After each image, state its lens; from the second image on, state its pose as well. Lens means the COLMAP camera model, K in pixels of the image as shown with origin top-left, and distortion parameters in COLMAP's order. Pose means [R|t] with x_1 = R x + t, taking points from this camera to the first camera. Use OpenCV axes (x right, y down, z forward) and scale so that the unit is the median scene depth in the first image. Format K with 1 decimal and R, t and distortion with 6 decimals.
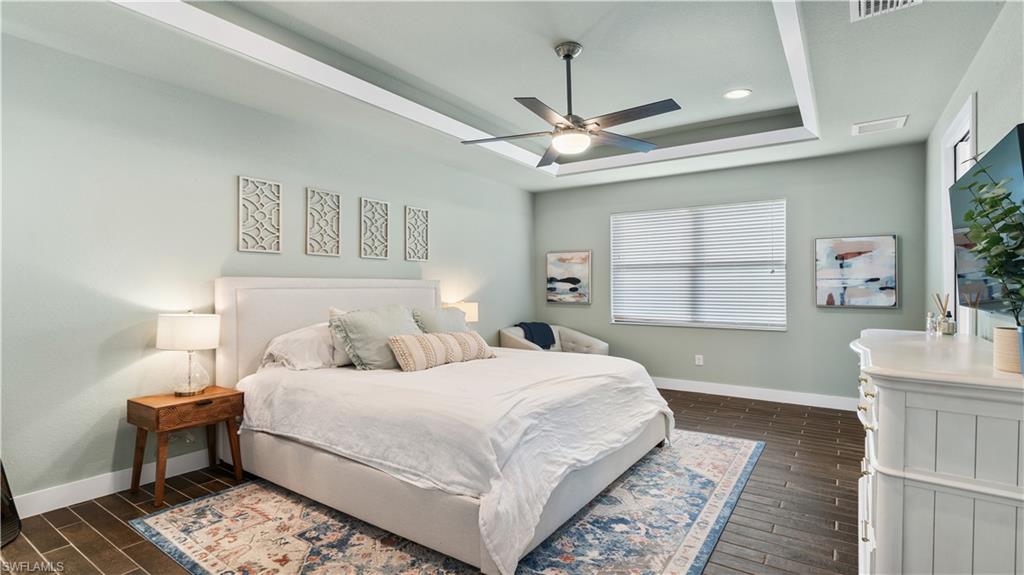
lens RADIAL K [[484.9, 0, 514.1], [0, 484.9, 288.2], [0, 0, 1]] dist [-0.003261, -0.000424]
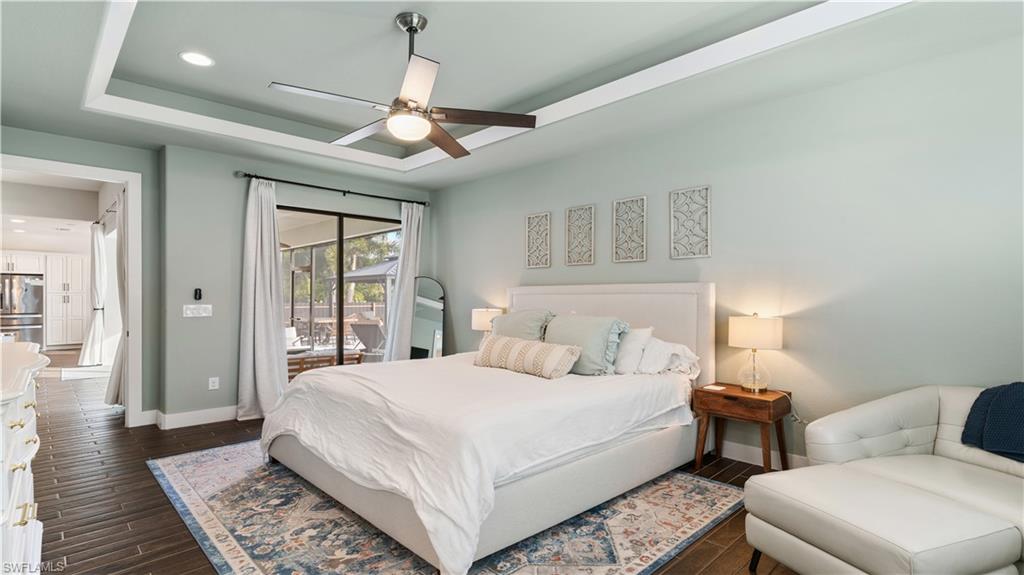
lens RADIAL K [[484.9, 0, 514.1], [0, 484.9, 288.2], [0, 0, 1]] dist [-0.003261, -0.000424]
pose [[-0.187008, -0.003963, -0.982350, 1.074511], [-0.000219, 0.999992, -0.003992, -0.008945], [0.982358, -0.000531, -0.187007, 1.526929]]
